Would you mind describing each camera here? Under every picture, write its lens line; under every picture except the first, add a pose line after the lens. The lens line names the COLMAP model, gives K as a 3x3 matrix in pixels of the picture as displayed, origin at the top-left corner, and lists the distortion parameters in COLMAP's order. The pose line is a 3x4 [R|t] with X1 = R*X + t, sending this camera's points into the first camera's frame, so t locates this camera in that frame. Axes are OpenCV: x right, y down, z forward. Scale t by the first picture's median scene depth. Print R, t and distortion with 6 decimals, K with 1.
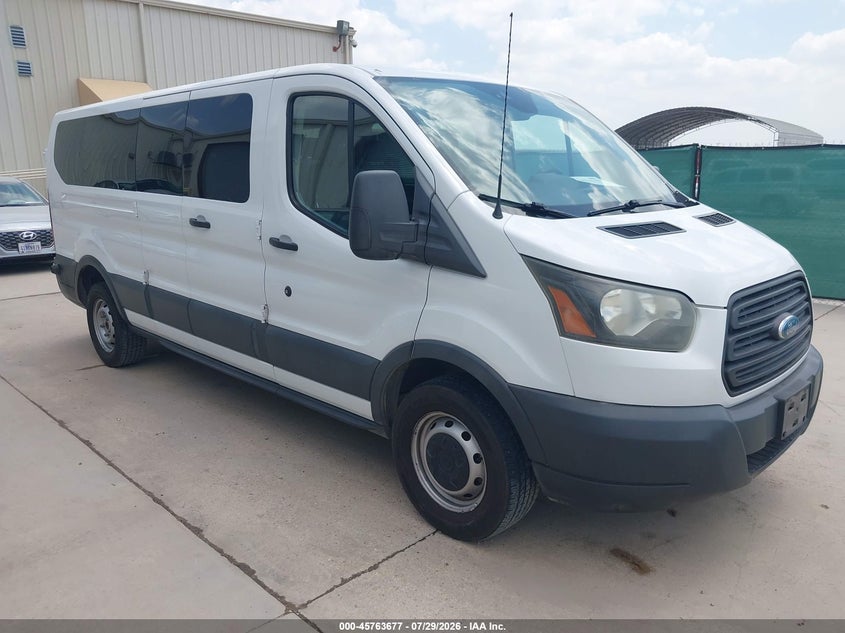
lens RADIAL K [[677.8, 0, 422.5], [0, 677.8, 316.5], [0, 0, 1]] dist [0.001364, -0.005495]
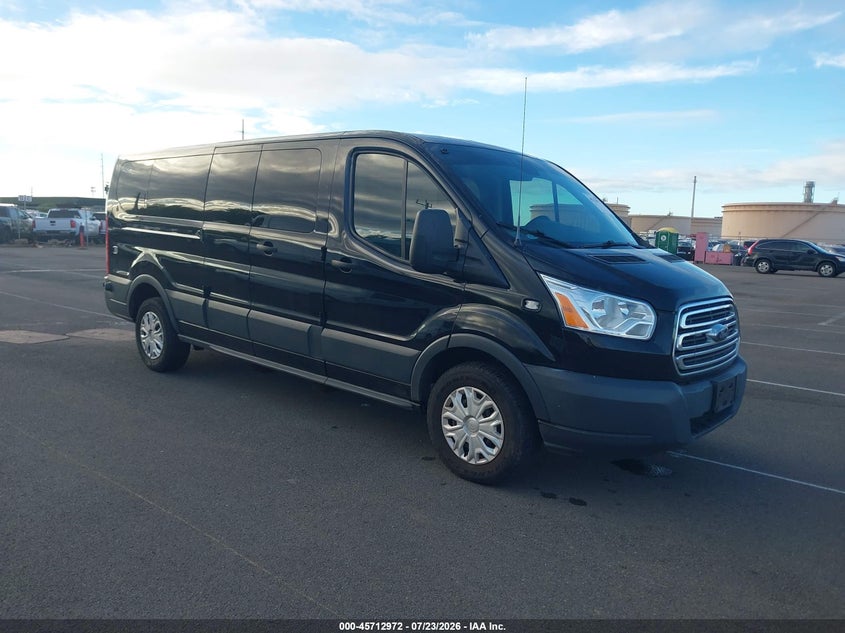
lens RADIAL K [[690.7, 0, 422.5], [0, 690.7, 316.5], [0, 0, 1]] dist [-0.001966, -0.001738]
pose [[0.997955, 0.039229, 0.050467, -0.143095], [-0.034832, 0.995751, -0.085244, 0.119814], [-0.053596, 0.083311, 0.995081, -0.373235]]
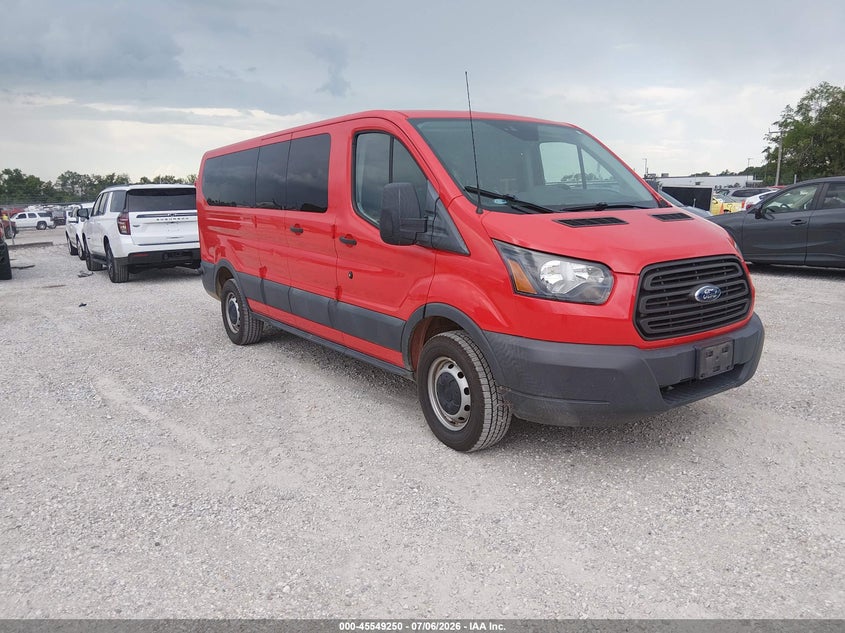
lens RADIAL K [[650.3, 0, 422.5], [0, 650.3, 316.5], [0, 0, 1]] dist [0.008292, -0.002523]
pose [[0.982438, 0.013343, -0.186112, 0.232832], [-0.020445, 0.999132, -0.036293, 0.111828], [0.185466, 0.039460, 0.981858, -0.319157]]
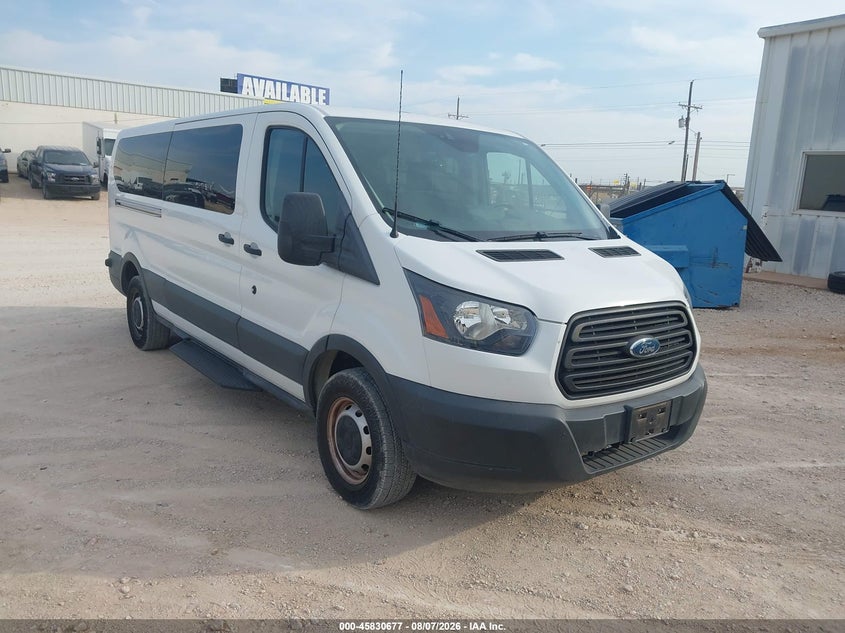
lens RADIAL K [[690.7, 0, 422.5], [0, 690.7, 316.5], [0, 0, 1]] dist [-0.001966, -0.001738]
pose [[0.988758, 0.077274, -0.128012, 0.309861], [-0.082204, 0.996046, -0.033679, 0.031585], [0.124903, 0.043824, 0.991201, -0.196677]]
